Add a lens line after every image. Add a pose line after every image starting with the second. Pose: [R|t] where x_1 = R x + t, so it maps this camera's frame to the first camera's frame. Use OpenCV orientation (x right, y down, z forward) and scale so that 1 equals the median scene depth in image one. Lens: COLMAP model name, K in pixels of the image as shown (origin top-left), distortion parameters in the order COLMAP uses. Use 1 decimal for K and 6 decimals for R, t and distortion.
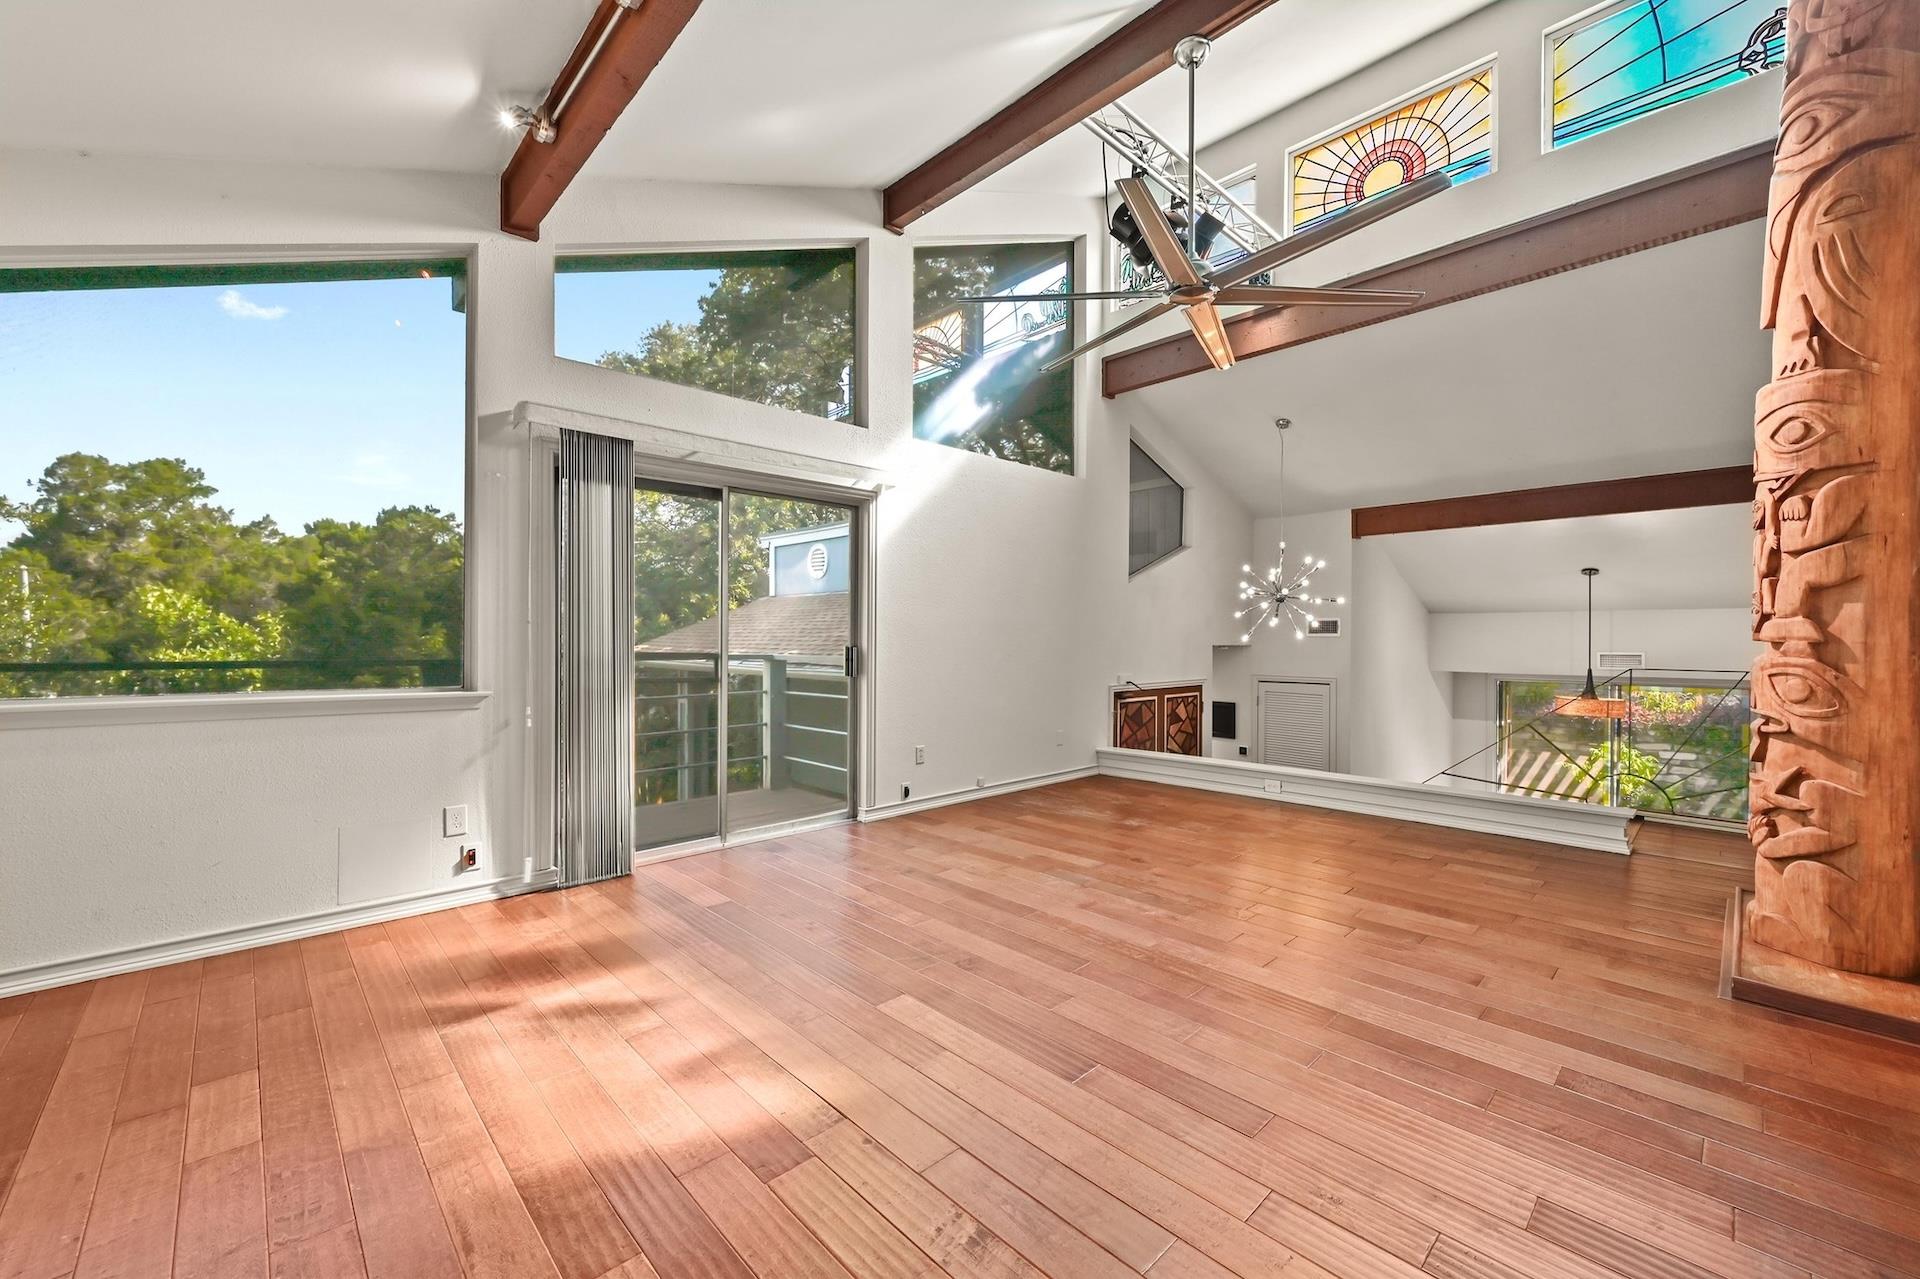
lens RADIAL K [[752.3, 0, 961.4], [0, 752.3, 642.6], [0, 0, 1]] dist [0.000451, -0.000039]
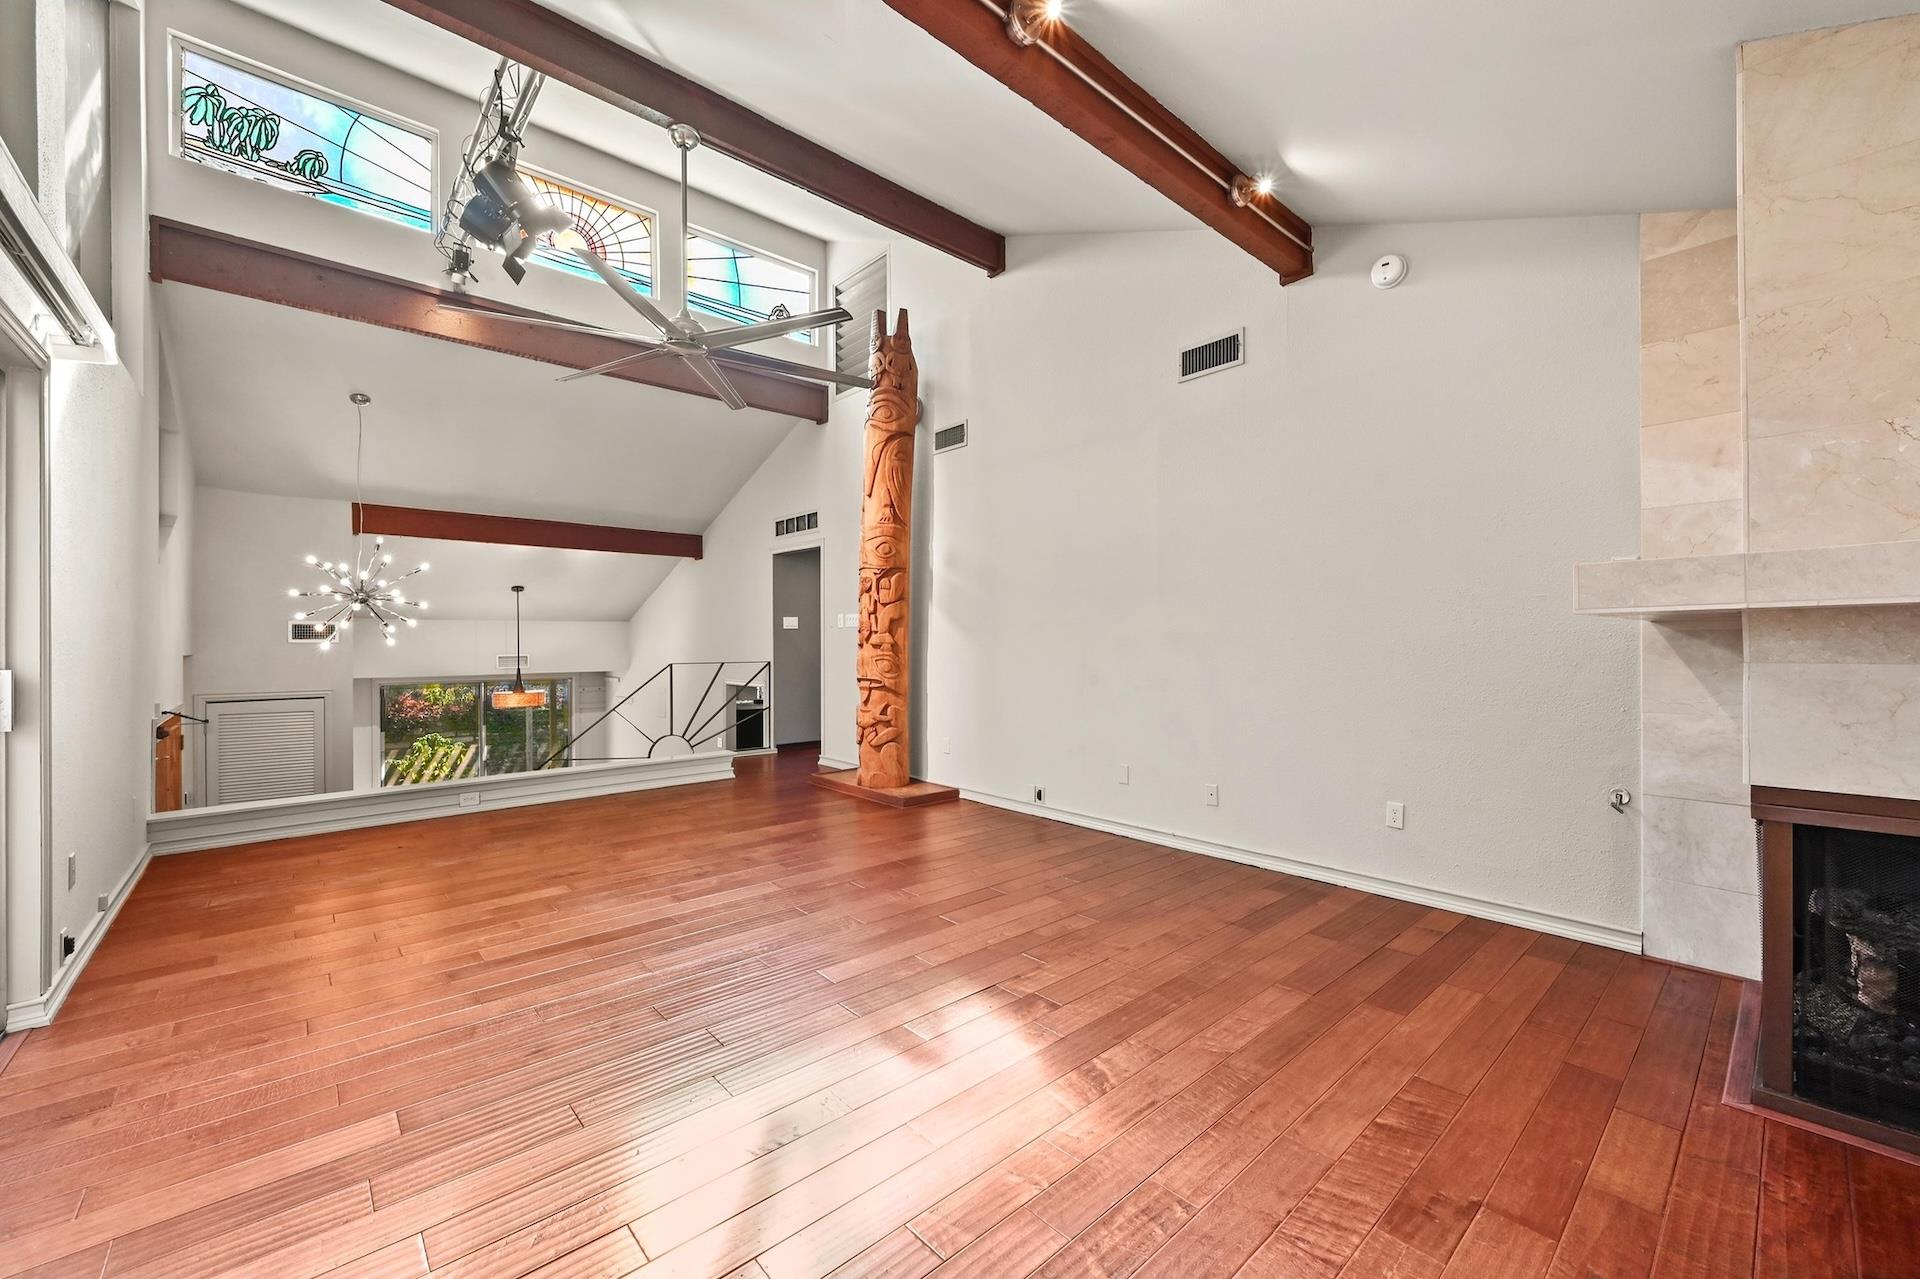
lens RADIAL K [[757.4, 0, 953.9], [0, 757.4, 643.5], [0, 0, 1]] dist [0.013671, -0.000017]
pose [[0.048323, -0.005872, 0.998815, -0.844482], [0.008431, 0.999949, 0.005471, -0.011448], [-0.998796, 0.008156, 0.048370, 0.536618]]
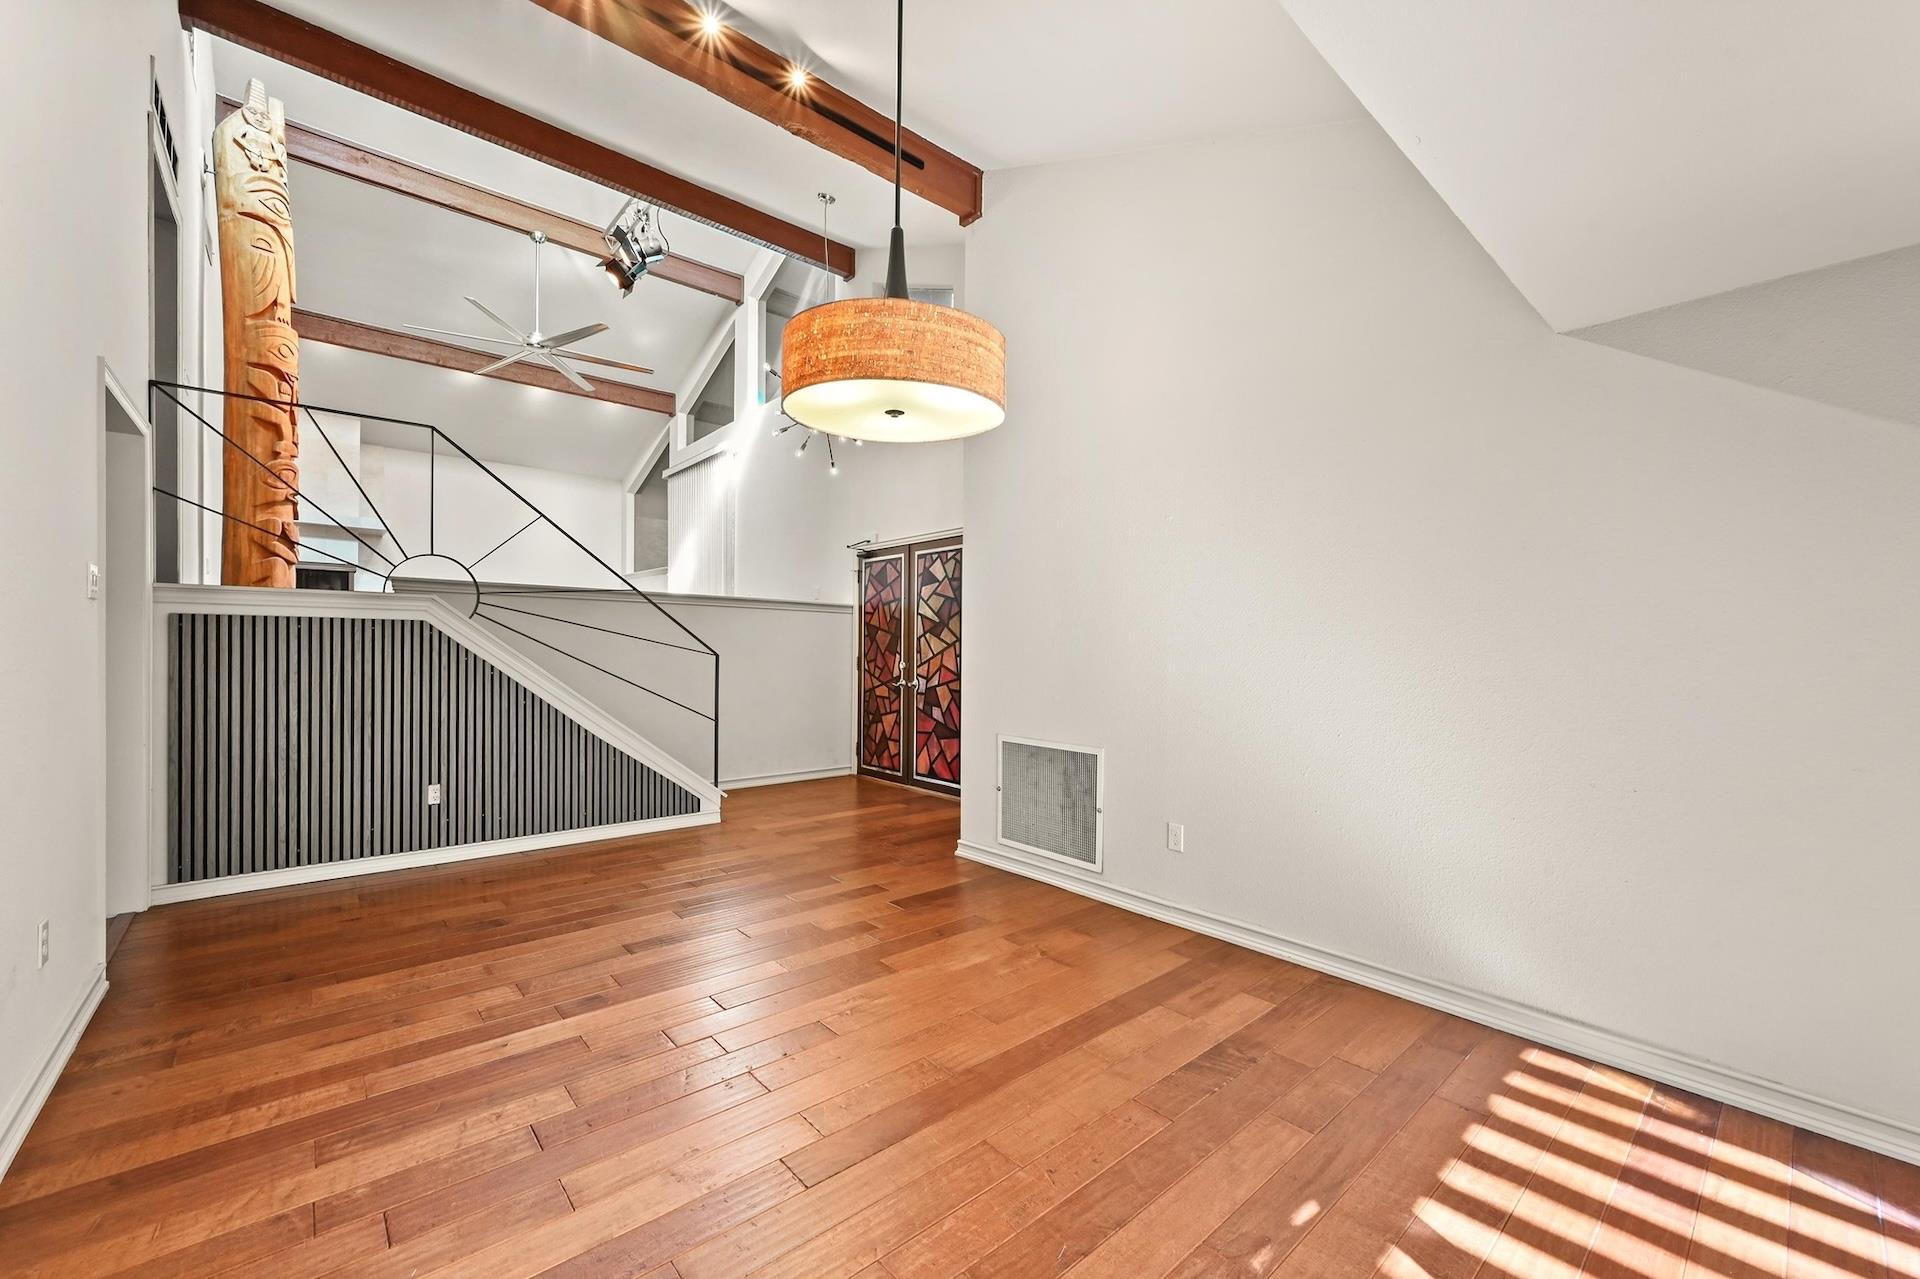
lens RADIAL K [[757.4, 0, 953.9], [0, 757.4, 643.5], [0, 0, 1]] dist [0.013671, -0.000017]
pose [[-0.047148, -0.005204, -0.998874, 2.445474], [-0.012129, 0.999916, -0.004637, 0.384088], [0.998814, 0.011896, -0.047207, 2.322751]]
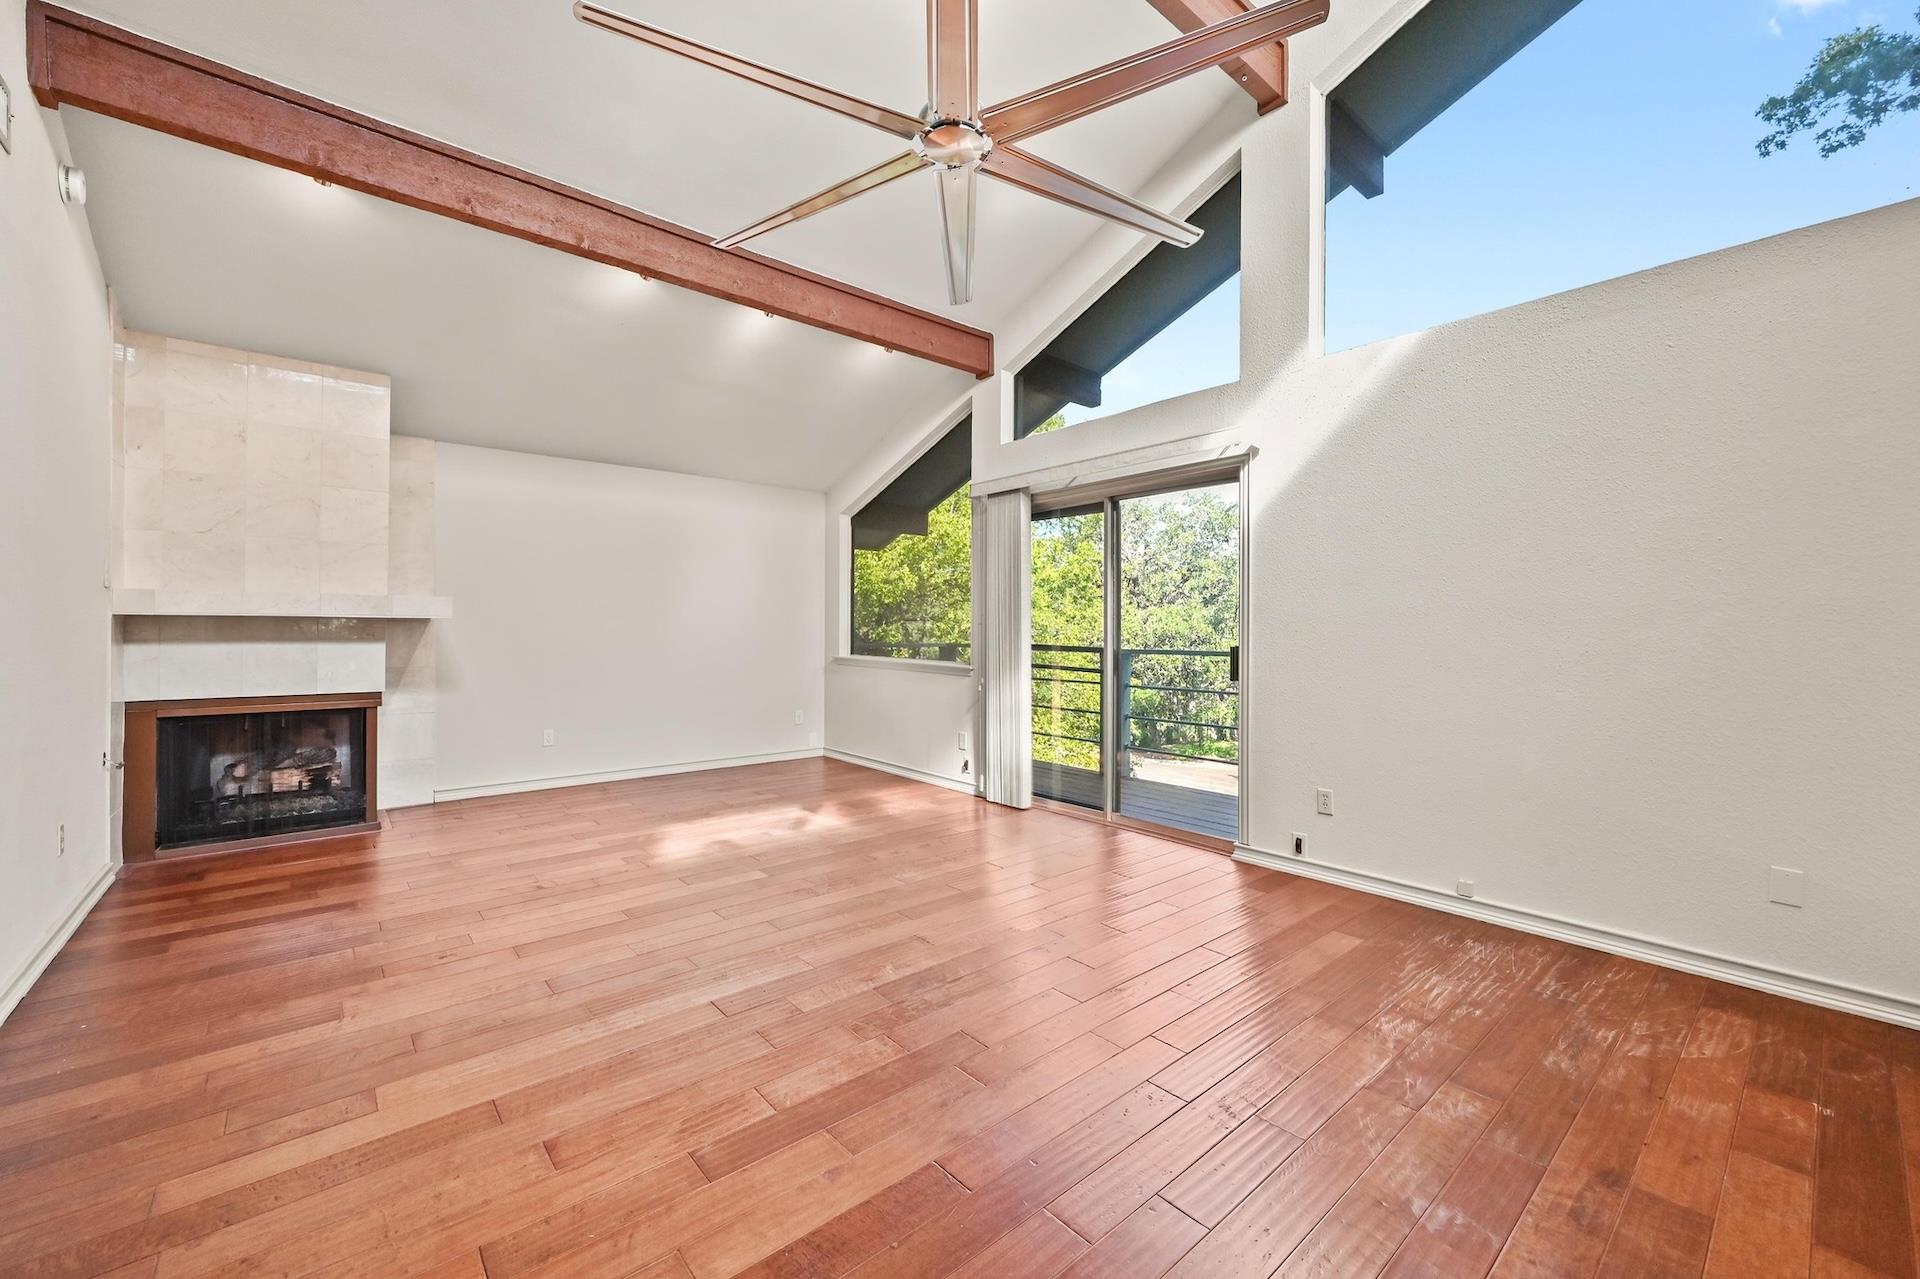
lens RADIAL K [[761.7, 0, 968.1], [0, 761.7, 637.4], [0, 0, 1]] dist [-0.001378, -0.000146]
pose [[-0.048334, 0.007072, -0.998806, 1.009207], [-0.008636, 0.999935, 0.007498, -0.010365], [0.998794, 0.008988, -0.048270, 1.053633]]
